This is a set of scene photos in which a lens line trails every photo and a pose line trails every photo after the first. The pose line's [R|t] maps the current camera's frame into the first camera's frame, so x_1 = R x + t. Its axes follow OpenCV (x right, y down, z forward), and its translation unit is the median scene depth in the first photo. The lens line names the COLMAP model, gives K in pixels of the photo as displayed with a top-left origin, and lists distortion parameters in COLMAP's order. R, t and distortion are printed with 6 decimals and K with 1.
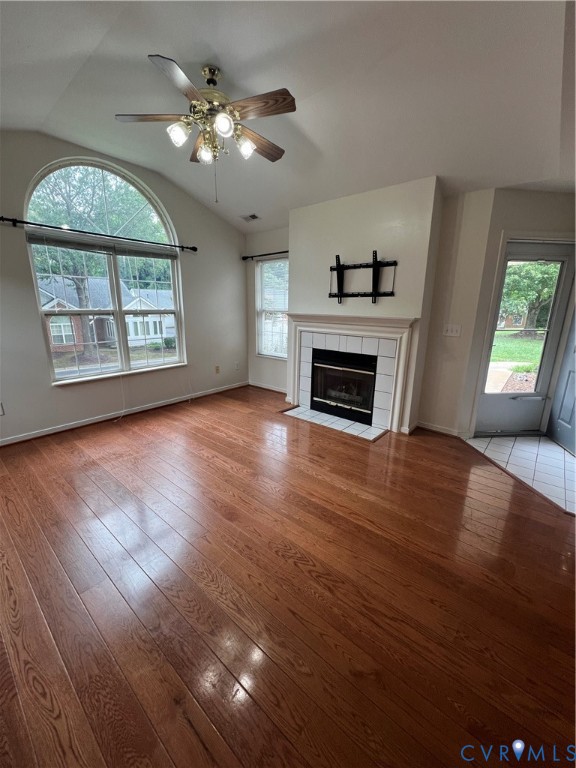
lens RADIAL K [[311.4, 0, 294.3], [0, 311.4, 382.3], [0, 0, 1]] dist [-0.009732, 0.000004]
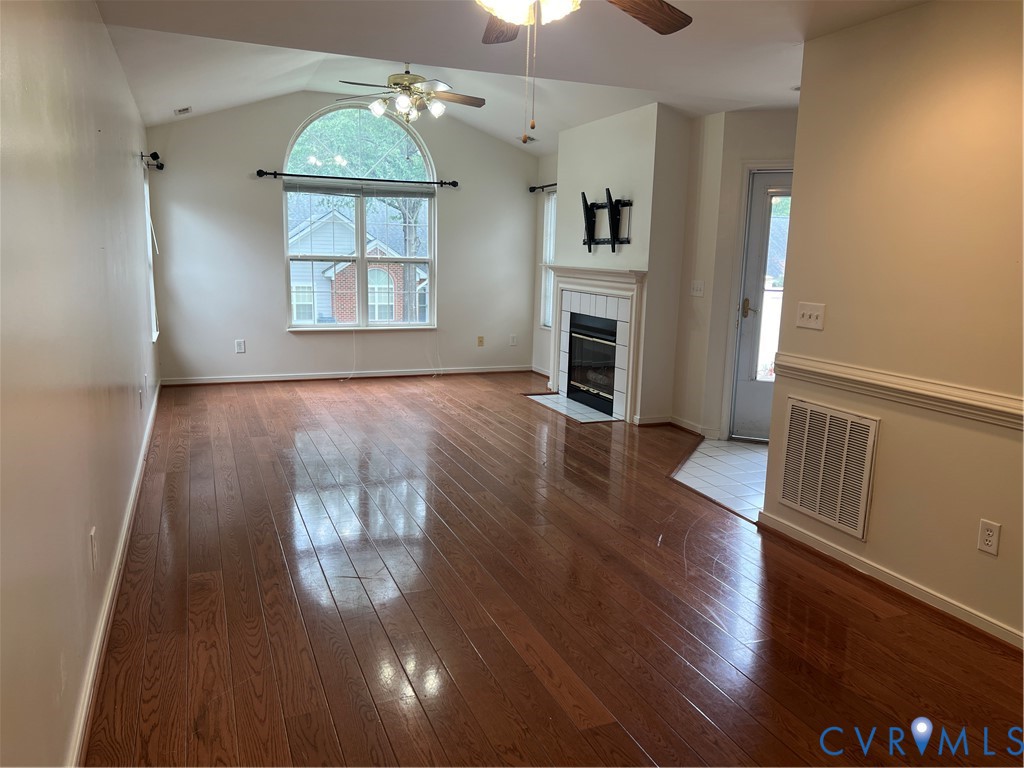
lens RADIAL K [[770.0, 0, 515.9], [0, 770.0, 391.0], [0, 0, 1]] dist [0.028862, -0.046386]
pose [[0.883942, 0.091415, -0.458574, 0.838838], [-0.123850, 0.991450, -0.041091, 0.175859], [0.450897, 0.093116, 0.887706, -0.697566]]
